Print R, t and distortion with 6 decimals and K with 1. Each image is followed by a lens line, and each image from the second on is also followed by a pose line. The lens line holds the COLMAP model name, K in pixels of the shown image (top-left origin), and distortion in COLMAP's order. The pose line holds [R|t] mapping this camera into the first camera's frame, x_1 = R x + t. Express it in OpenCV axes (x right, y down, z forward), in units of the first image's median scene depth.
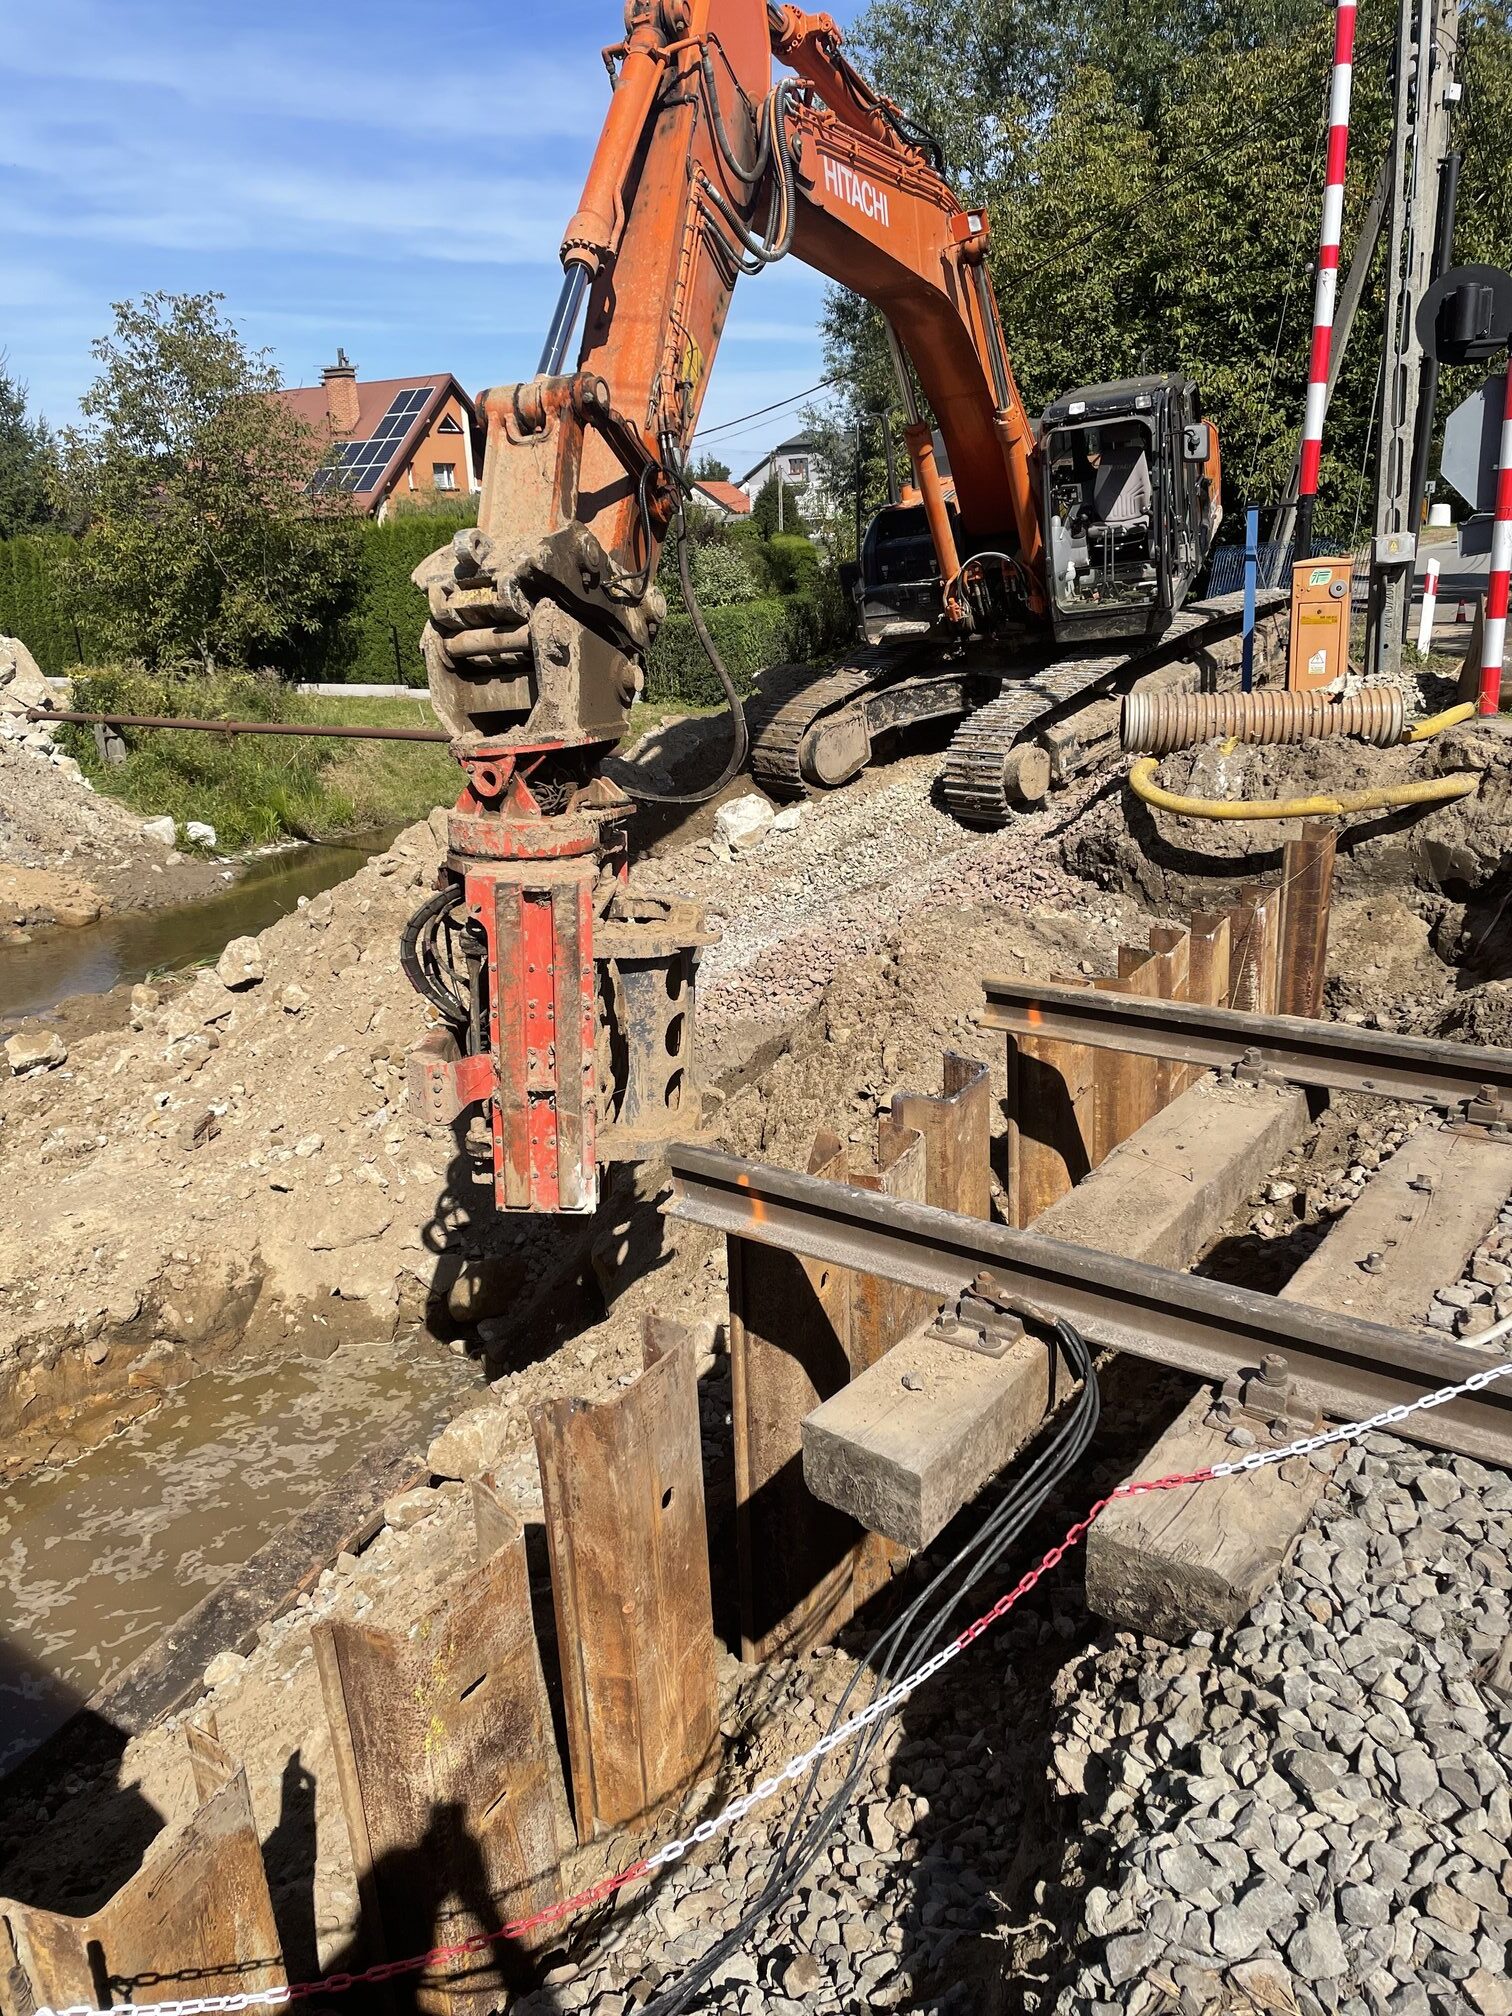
lens RADIAL K [[1519.2, 0, 765.3], [0, 1519.2, 1004.2], [0, 0, 1]] dist [0.015225, -0.011067]
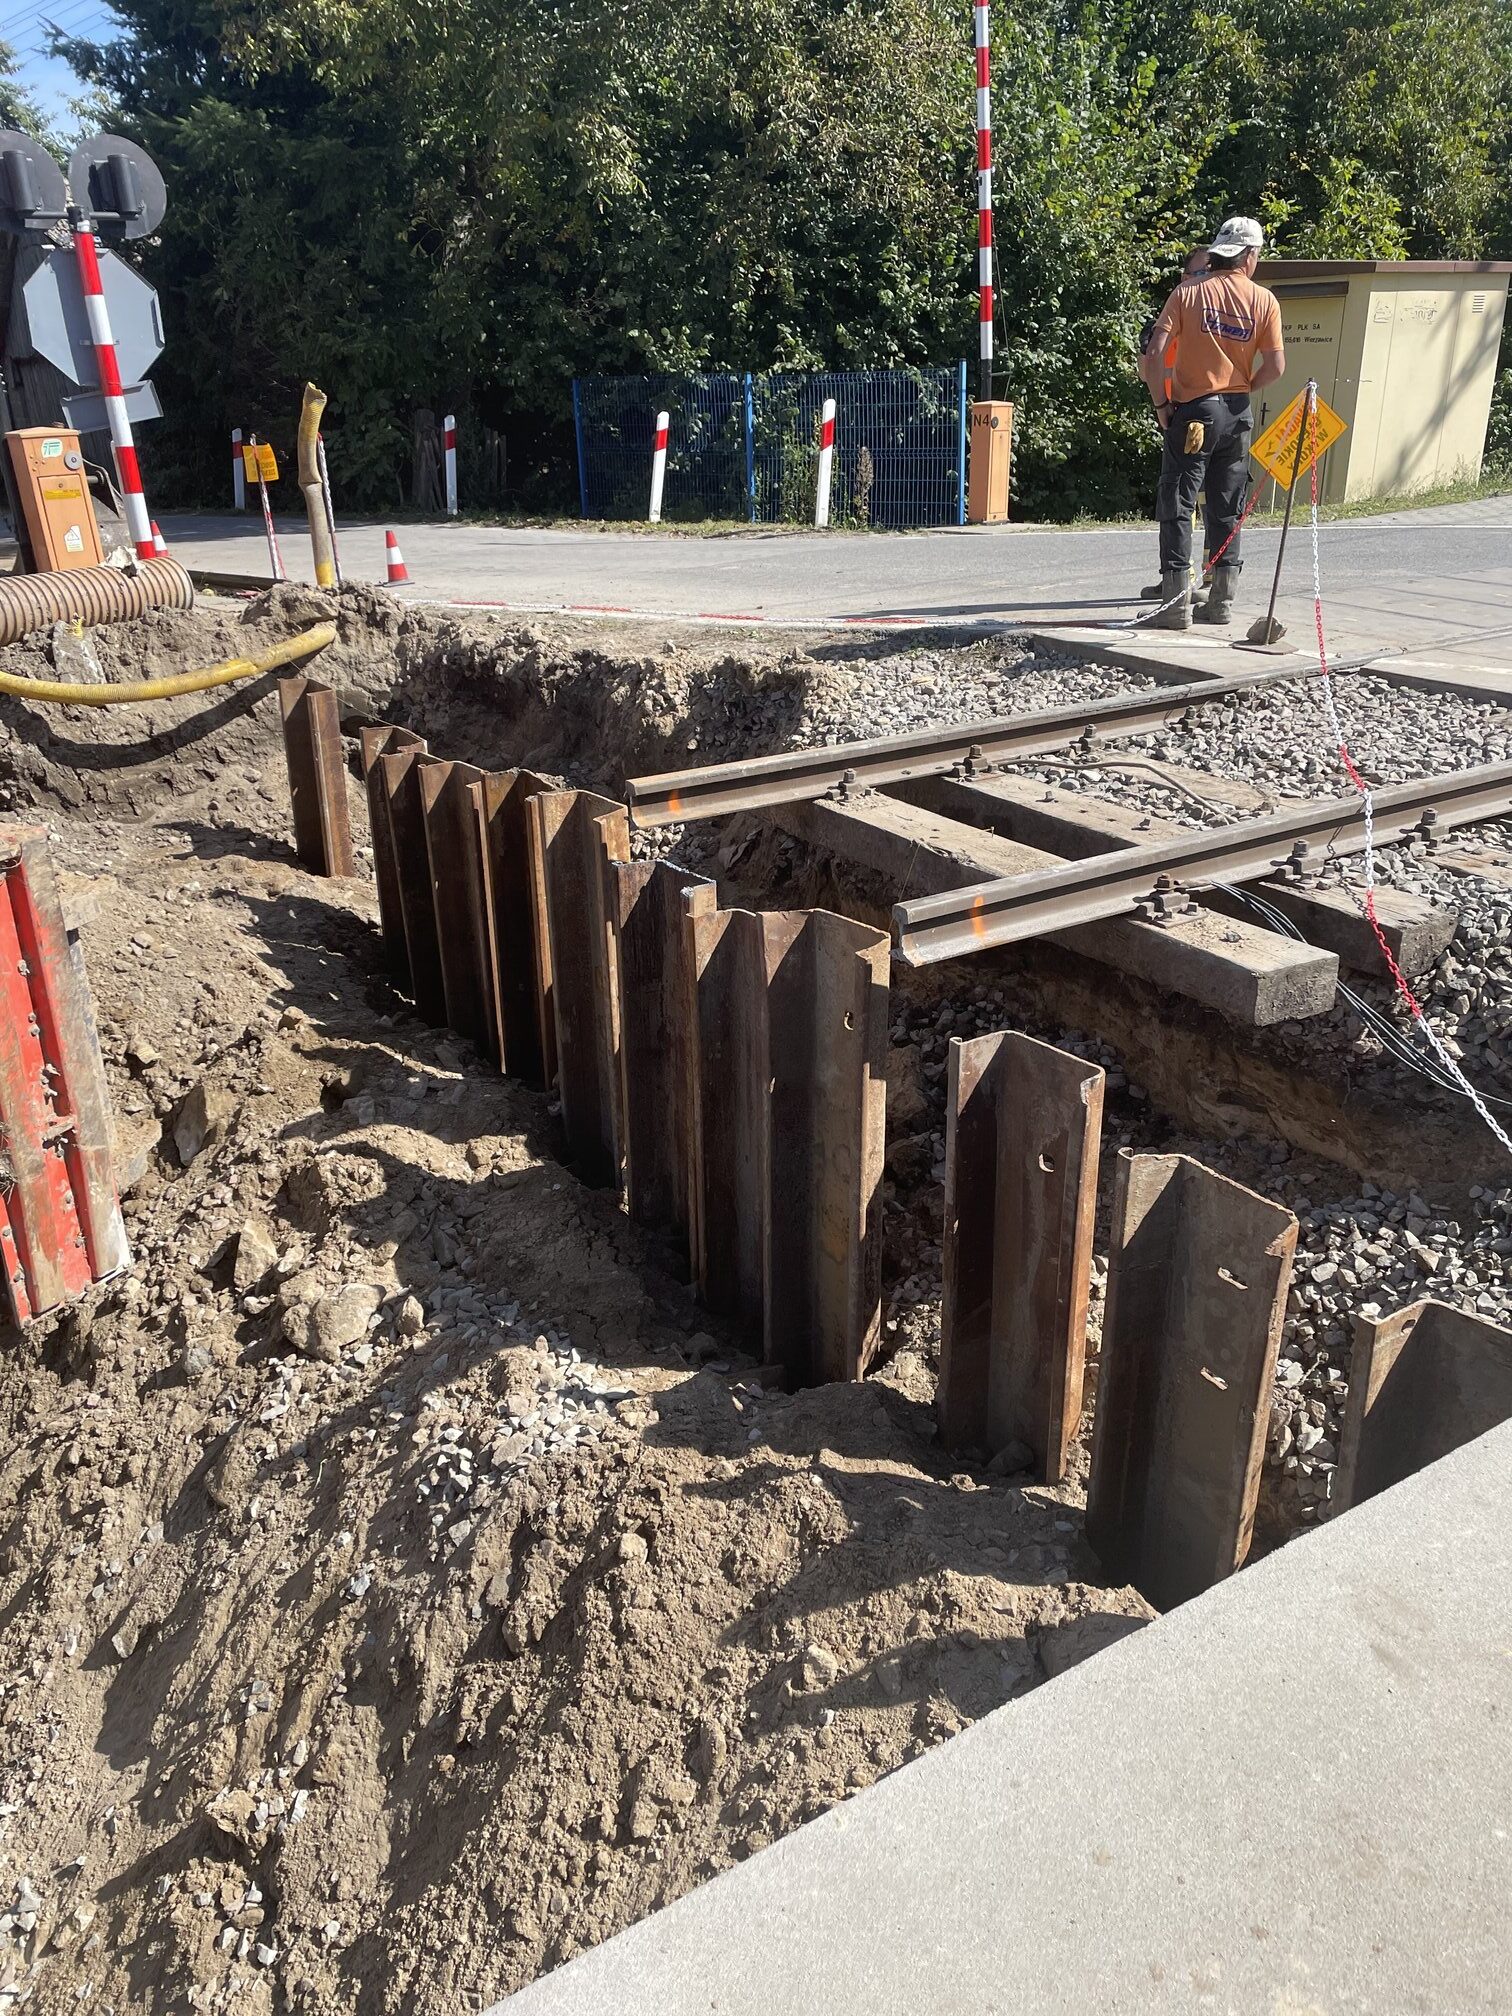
lens RADIAL K [[1519.2, 0, 761.8], [0, 1519.2, 1013.0], [0, 0, 1]] dist [0.015225, -0.011067]
pose [[0.307659, -0.322838, 0.895054, -0.512433], [0.276446, 0.930431, 0.240575, -0.062655], [-0.910453, 0.173419, 0.375502, 0.321803]]
